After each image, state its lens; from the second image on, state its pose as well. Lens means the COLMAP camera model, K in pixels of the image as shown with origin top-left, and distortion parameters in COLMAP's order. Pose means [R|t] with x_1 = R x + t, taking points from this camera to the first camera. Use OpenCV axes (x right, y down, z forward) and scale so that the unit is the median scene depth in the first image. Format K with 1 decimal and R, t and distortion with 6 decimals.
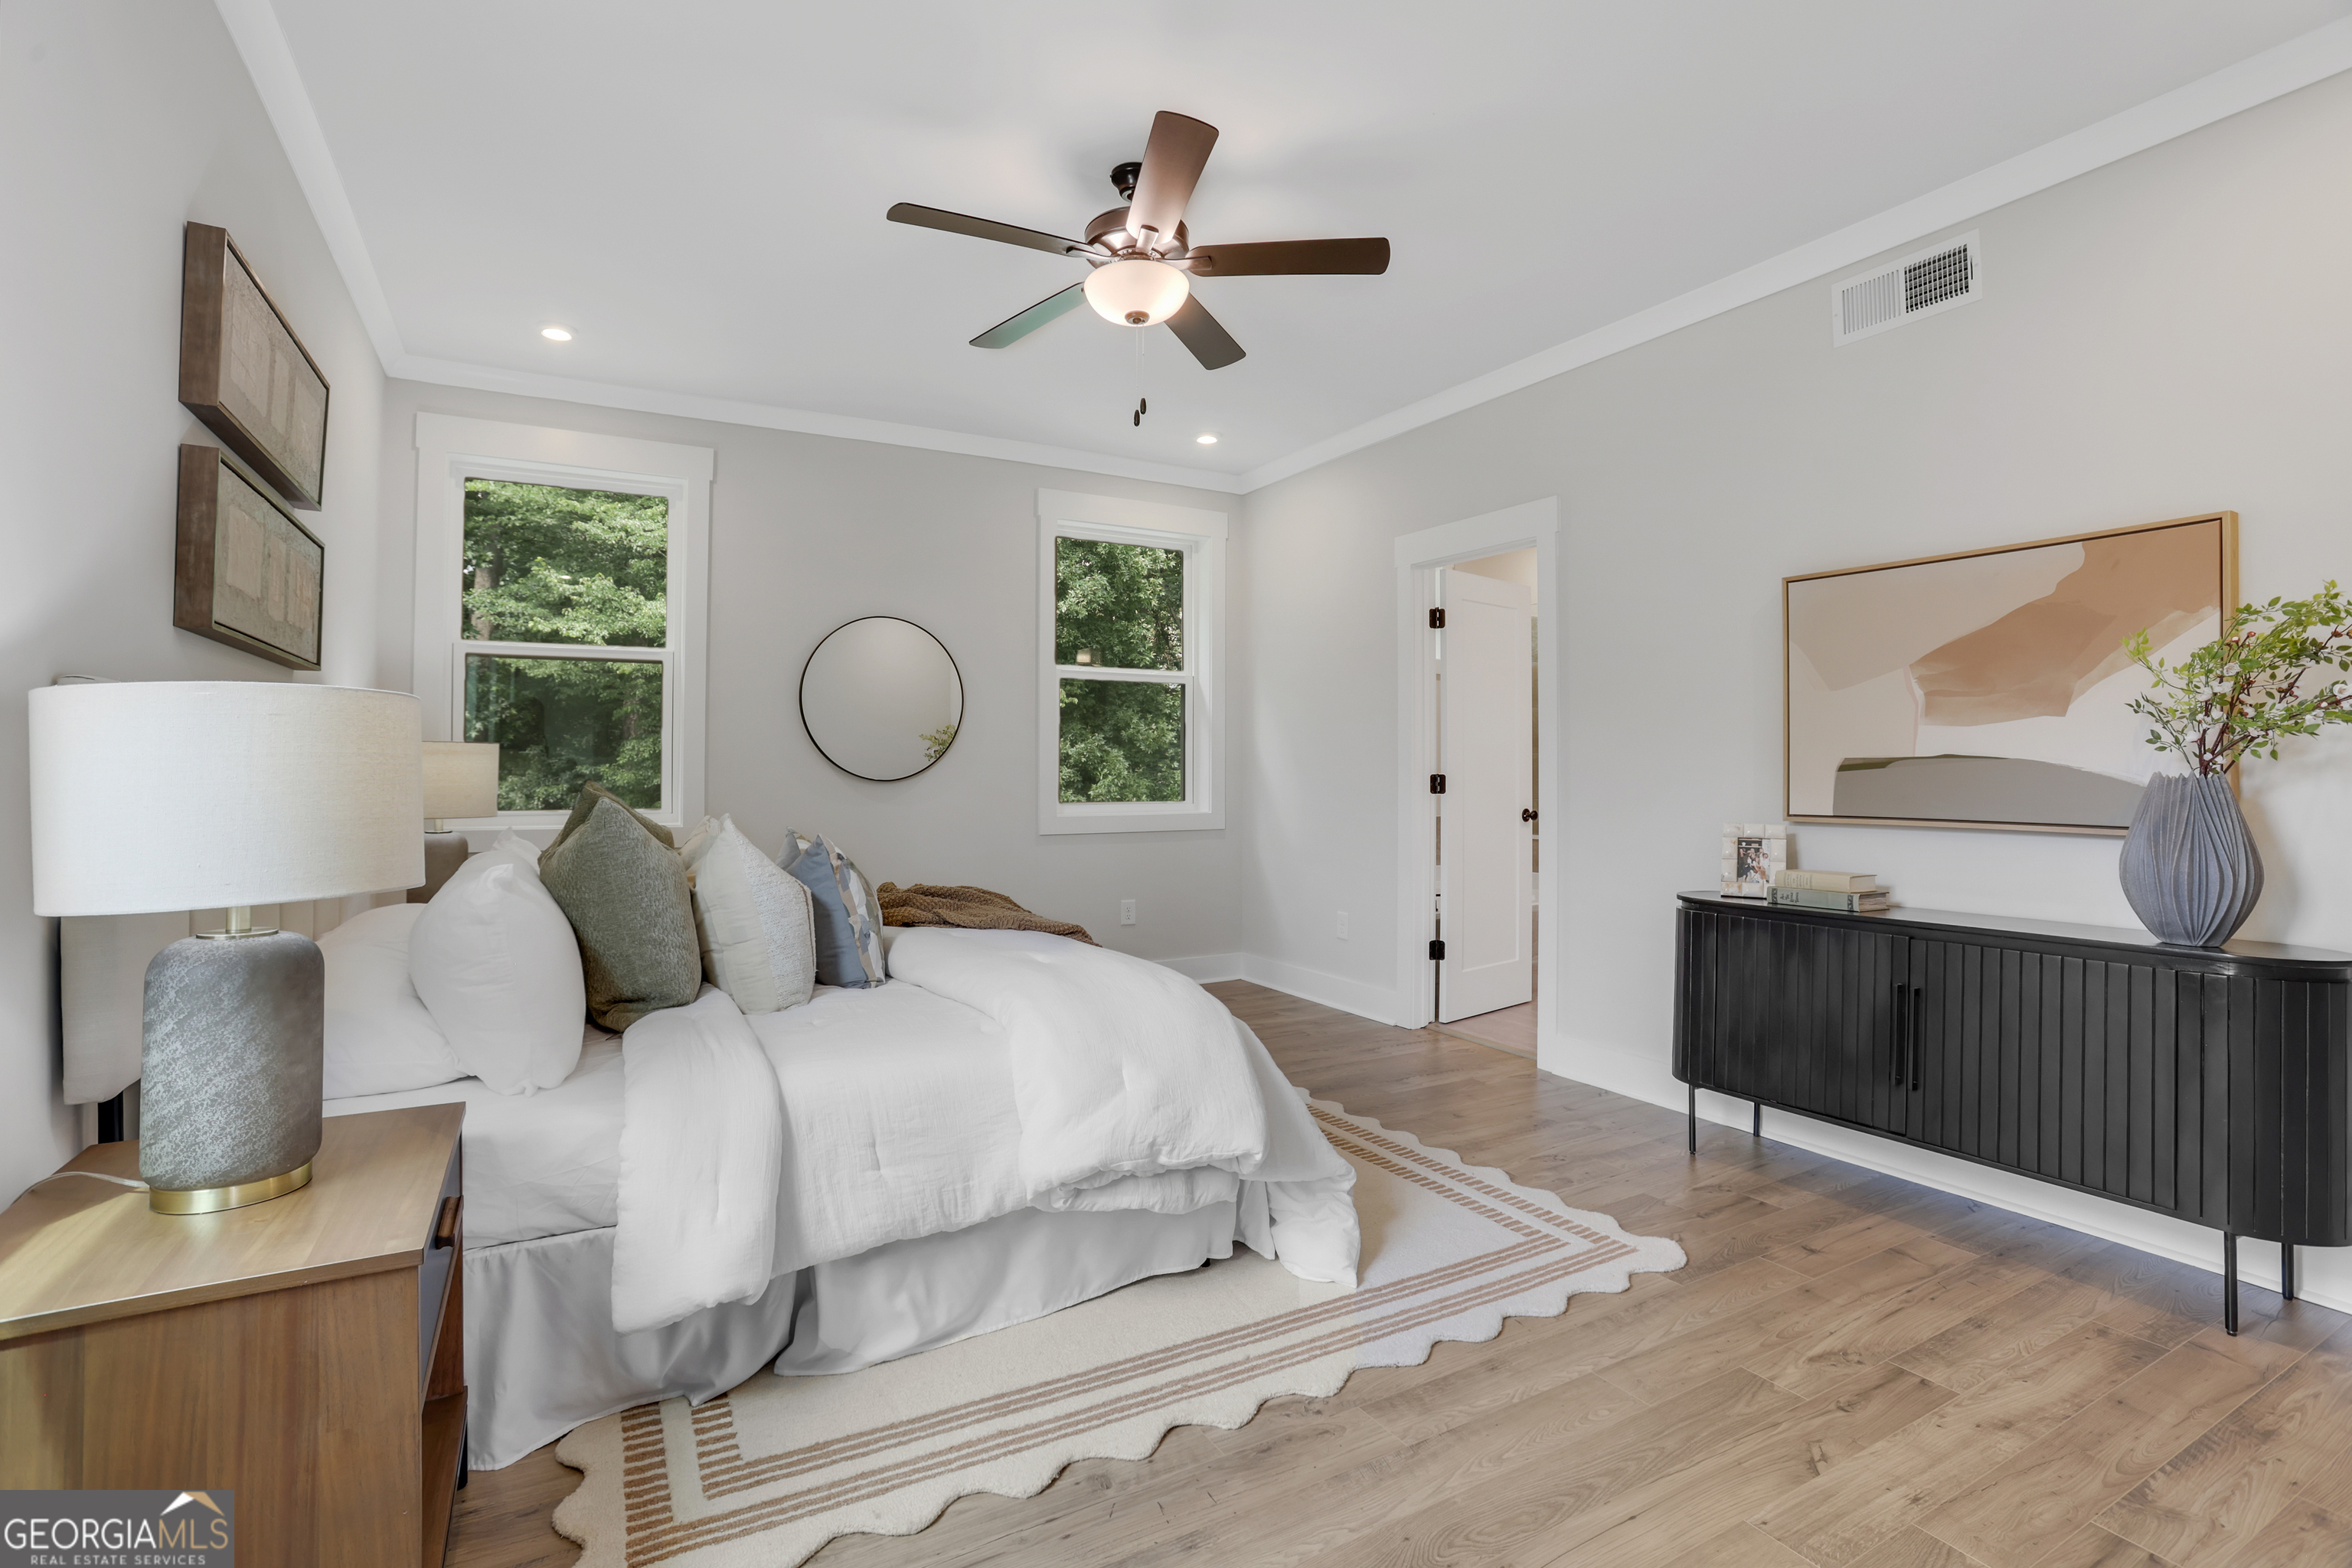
lens RADIAL K [[1092.7, 0, 1173.9], [0, 1092.7, 776.1], [0, 0, 1]] dist [-0.056303, 0.015813]
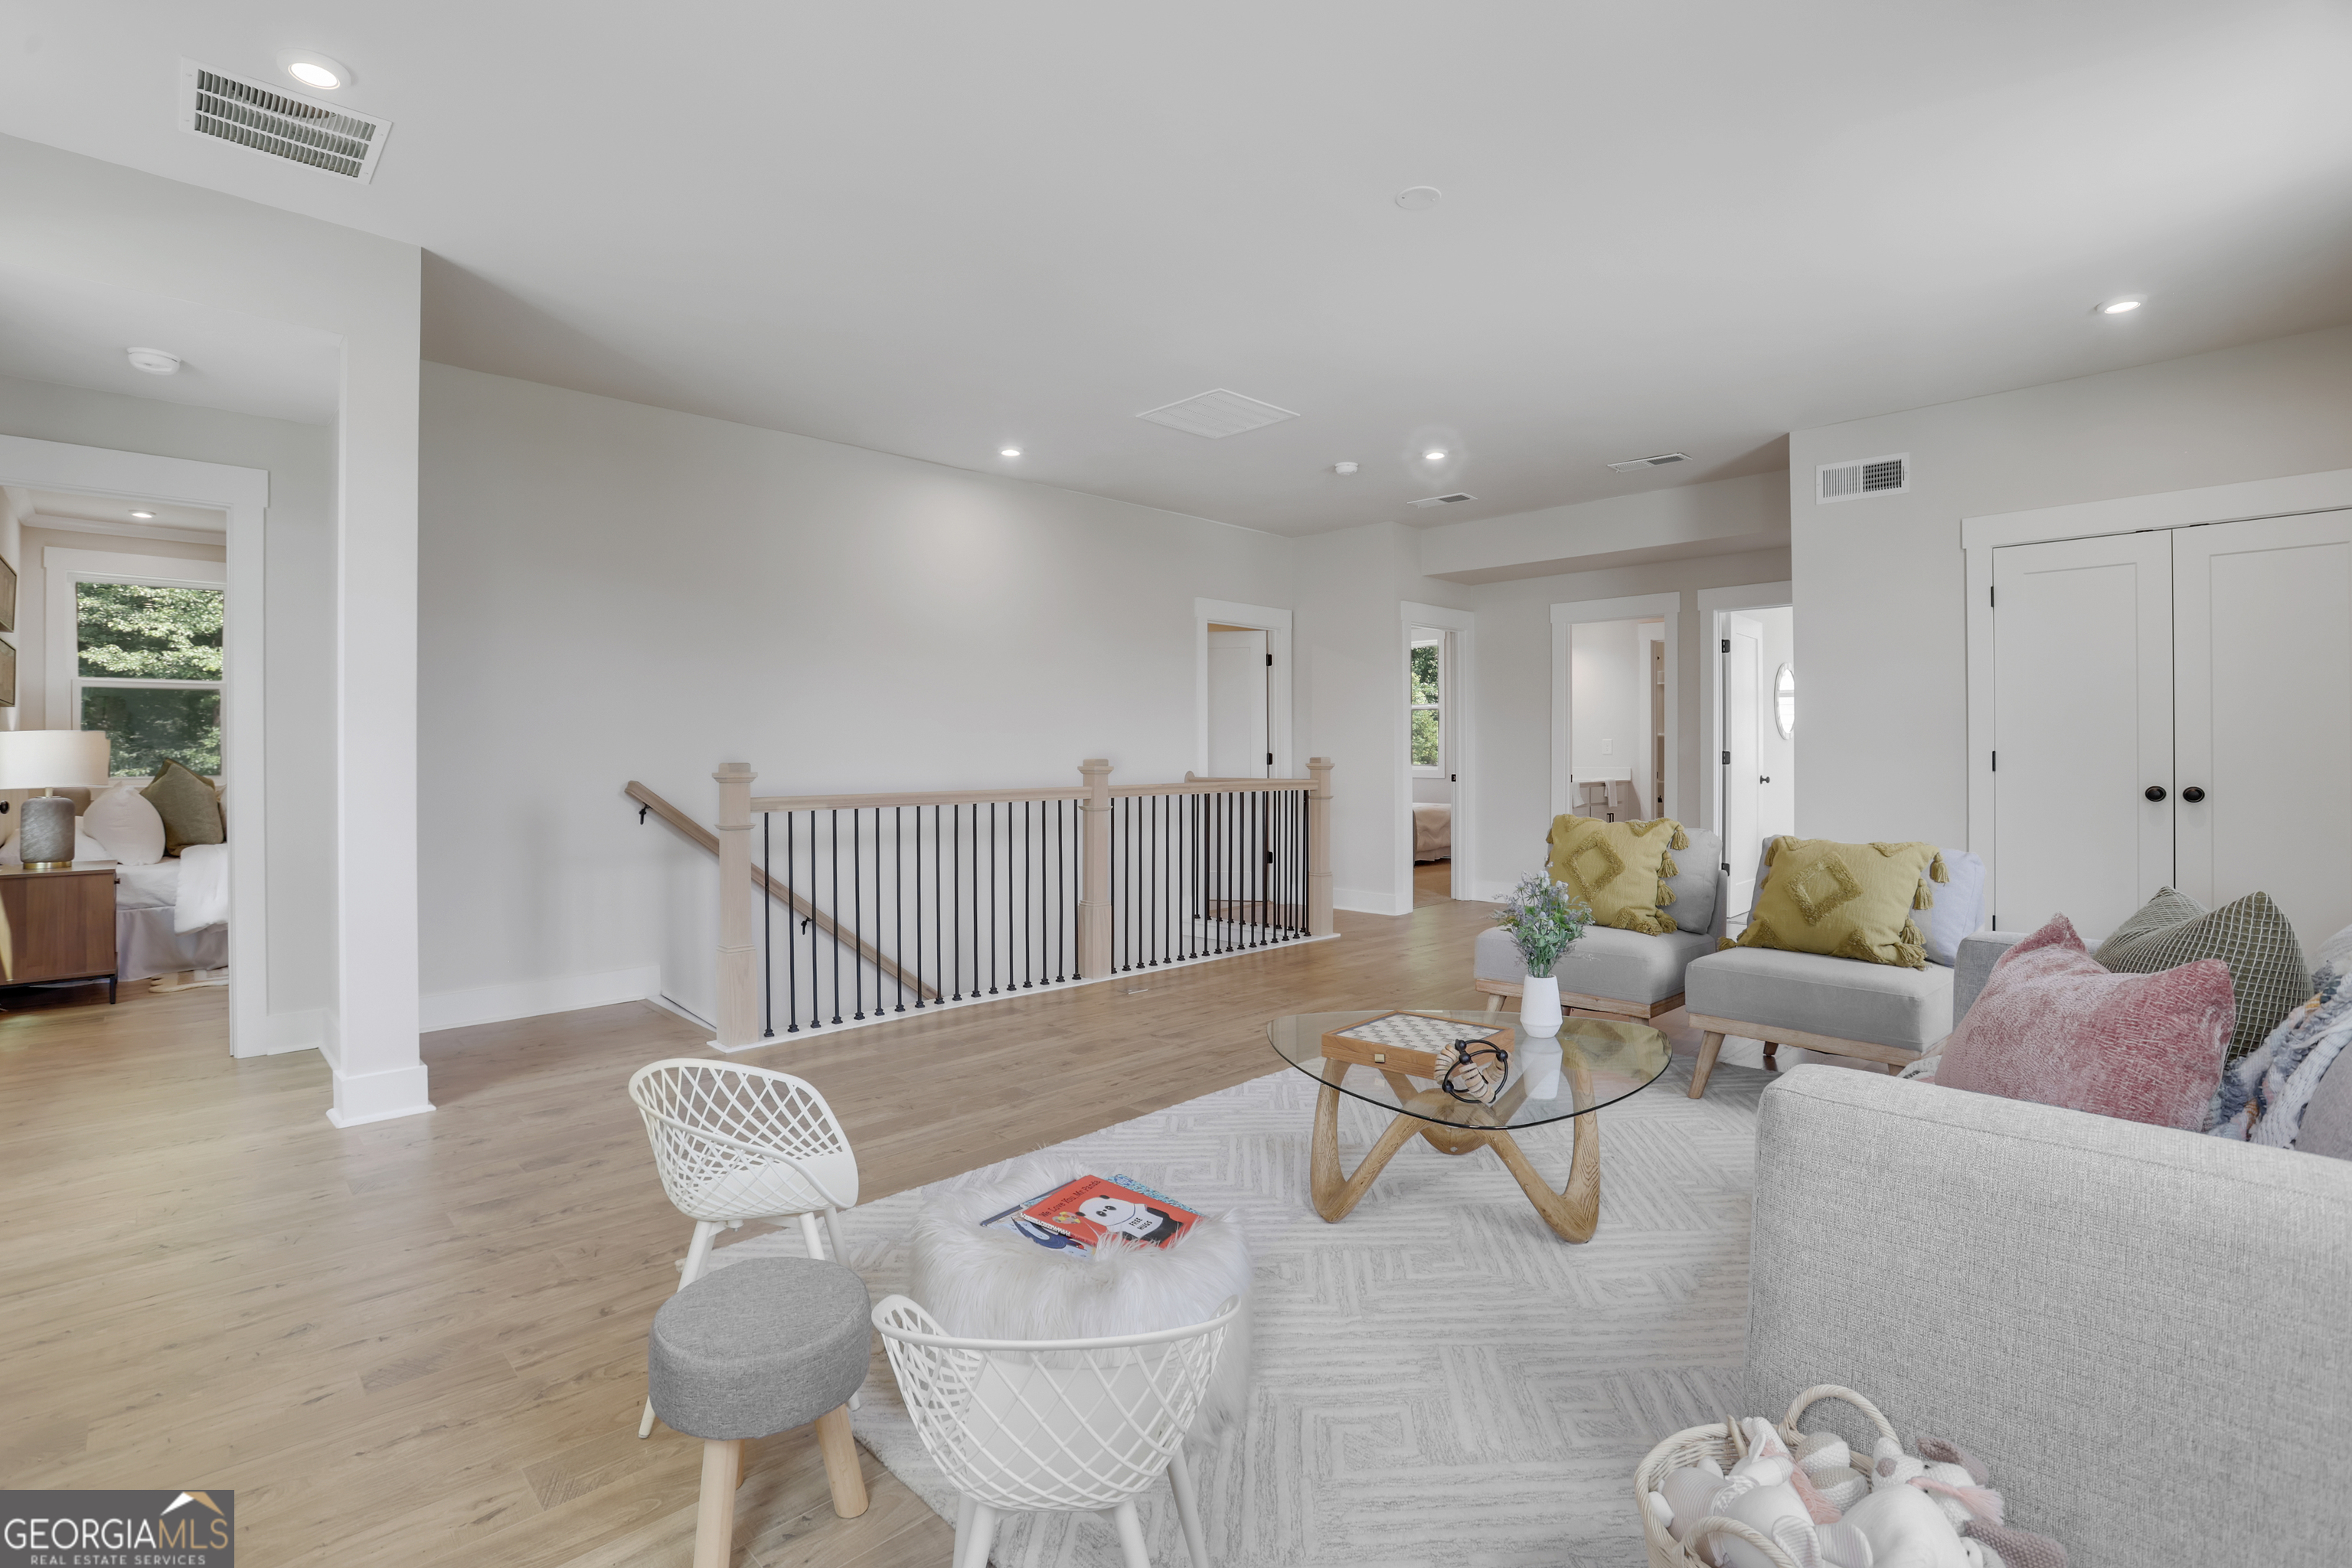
lens RADIAL K [[1092.7, 0, 1169.4], [0, 1092.7, 776.9], [0, 0, 1]] dist [-0.056303, 0.015813]
pose [[0.966779, 0.000774, 0.255611, 1.273250], [-0.003848, 0.999926, 0.011527, 0.018905], [-0.255584, -0.012128, 0.966711, -2.296756]]
